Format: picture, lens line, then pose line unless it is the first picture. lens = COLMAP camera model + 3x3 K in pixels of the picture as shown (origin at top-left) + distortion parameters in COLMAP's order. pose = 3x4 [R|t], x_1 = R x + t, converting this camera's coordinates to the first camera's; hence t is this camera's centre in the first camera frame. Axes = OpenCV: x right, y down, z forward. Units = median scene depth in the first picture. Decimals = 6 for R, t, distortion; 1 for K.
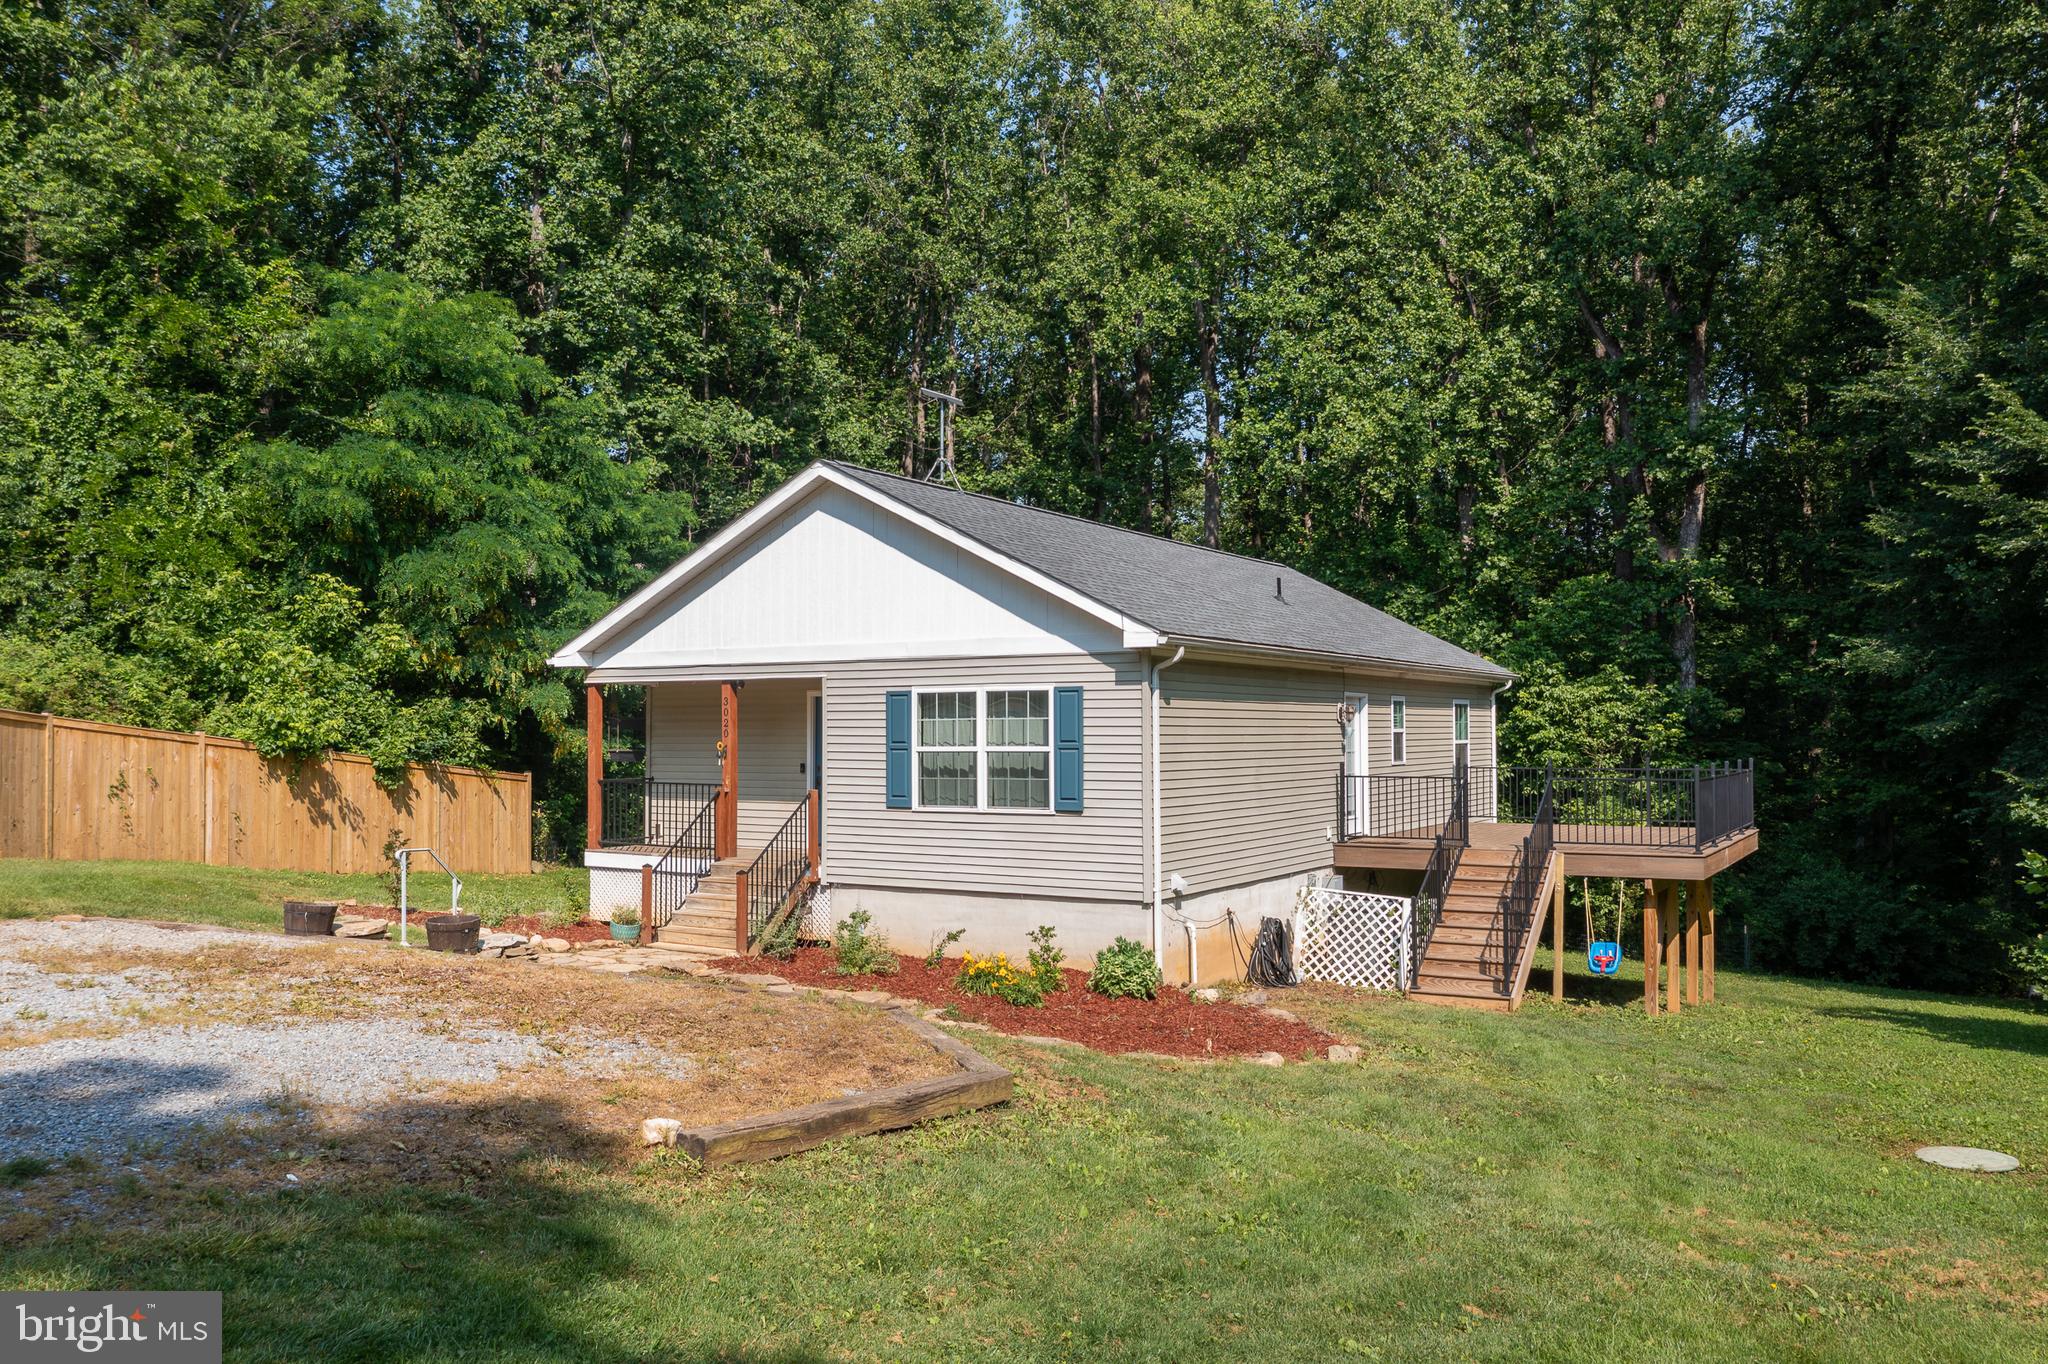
lens RADIAL K [[1614.1, 0, 1019.0], [0, 1614.1, 709.9], [0, 0, 1]] dist [-0.052531, -0.004002]
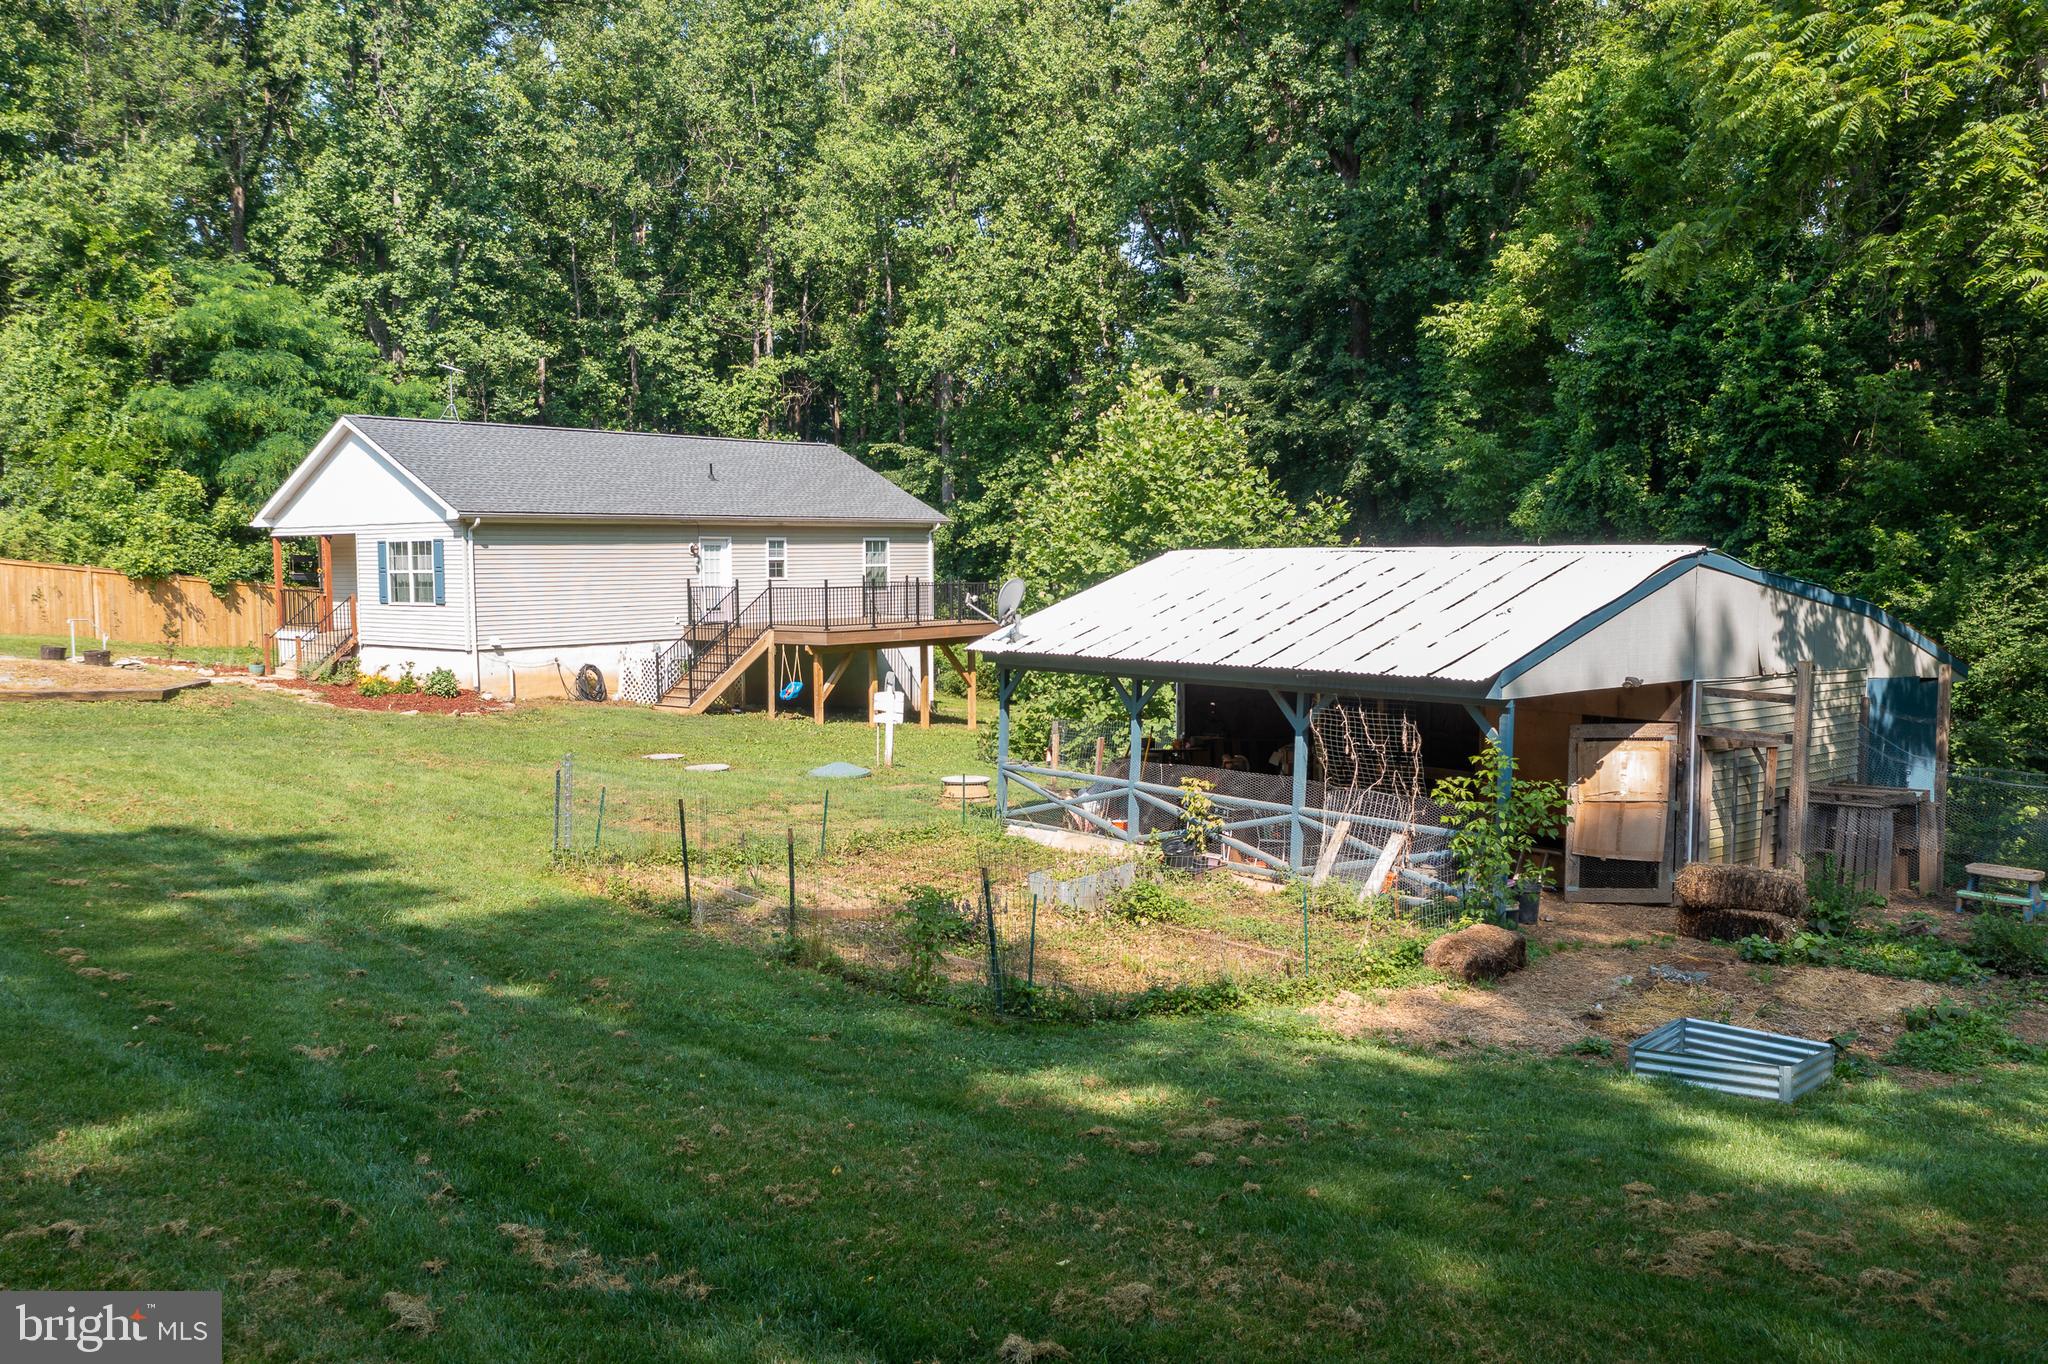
lens RADIAL K [[1614.1, 0, 1019.0], [0, 1614.1, 709.9], [0, 0, 1]] dist [-0.052531, -0.004002]
pose [[0.990157, 0.009259, -0.139655, 0.663734], [0.006111, 0.993997, 0.109233, -0.010649], [0.139828, -0.109011, 0.984157, -0.535948]]
